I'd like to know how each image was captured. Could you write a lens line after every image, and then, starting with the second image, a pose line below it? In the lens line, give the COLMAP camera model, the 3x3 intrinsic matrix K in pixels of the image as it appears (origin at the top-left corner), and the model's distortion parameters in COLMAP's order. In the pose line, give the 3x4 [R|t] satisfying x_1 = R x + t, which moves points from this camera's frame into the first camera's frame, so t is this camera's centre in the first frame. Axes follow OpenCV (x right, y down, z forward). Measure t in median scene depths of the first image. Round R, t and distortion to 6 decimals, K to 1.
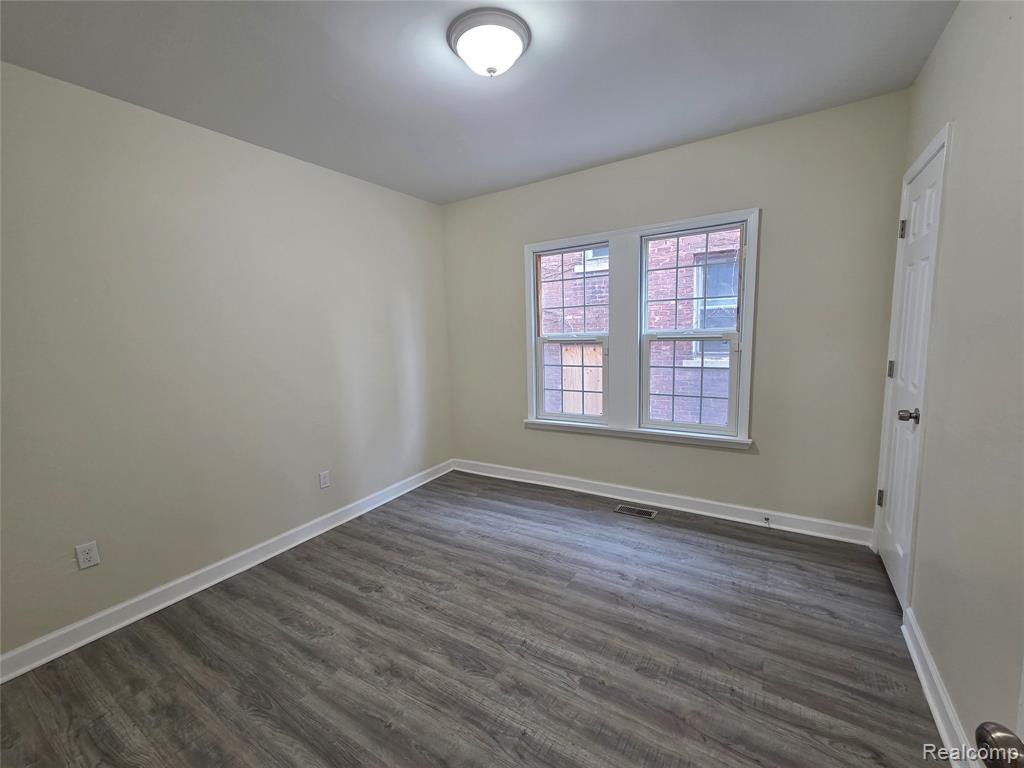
lens RADIAL K [[419.5, 0, 519.6], [0, 419.5, 389.5], [0, 0, 1]] dist [0.005661, -0.000940]
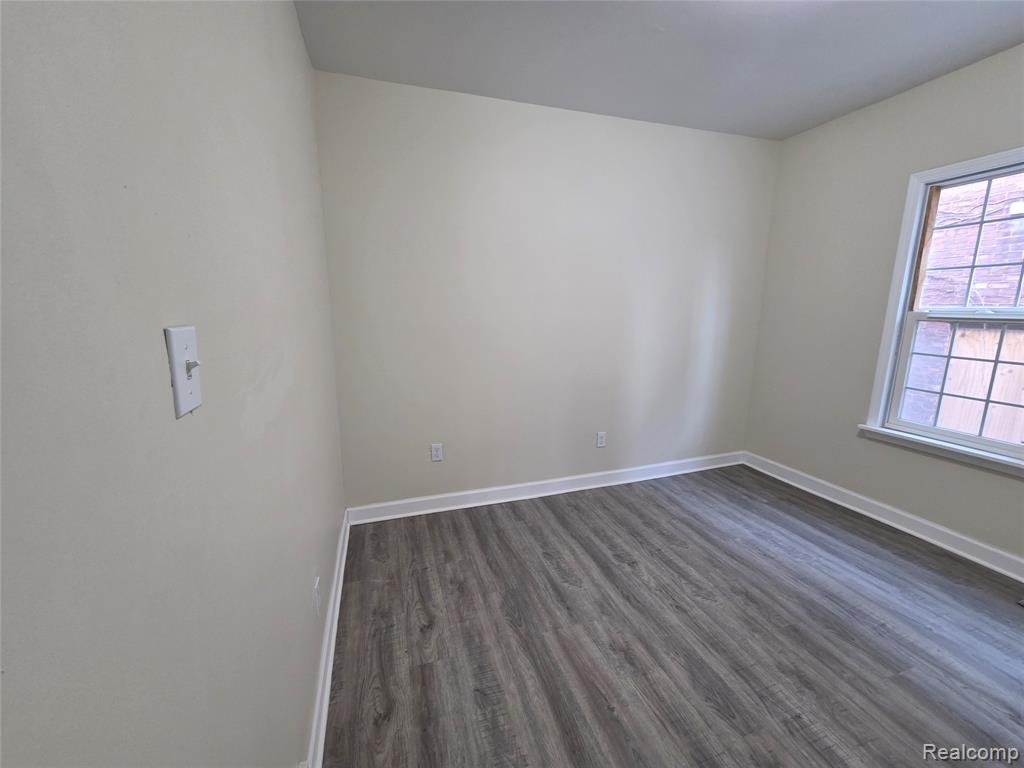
lens RADIAL K [[419.5, 0, 516.6], [0, 419.5, 383.4], [0, 0, 1]] dist [0.005661, -0.000940]
pose [[0.763521, 0.154568, -0.627012, 0.005185], [-0.120239, 0.987981, 0.097136, 0.002443], [0.634490, 0.001226, 0.772930, 0.076466]]
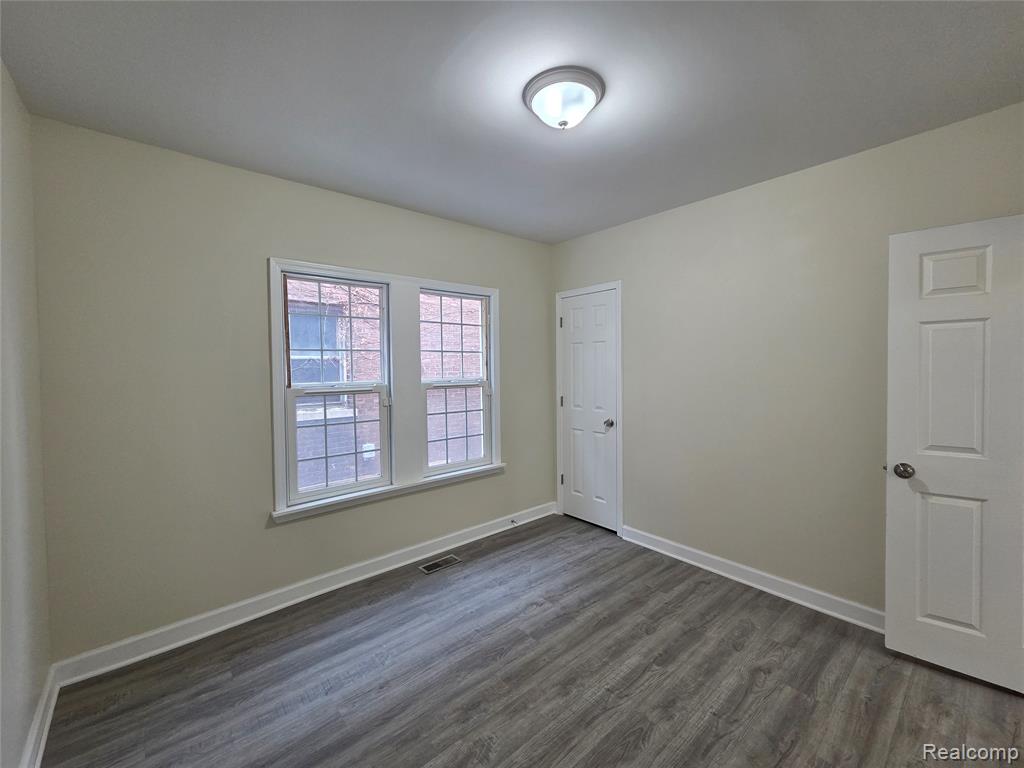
lens RADIAL K [[419.5, 0, 522.7], [0, 419.5, 382.7], [0, 0, 1]] dist [0.005661, -0.000940]
pose [[0.291213, -0.004063, 0.956650, -0.731451], [0.141086, 0.989239, -0.038747, -0.071437], [-0.946197, 0.146253, 0.288653, 0.598895]]
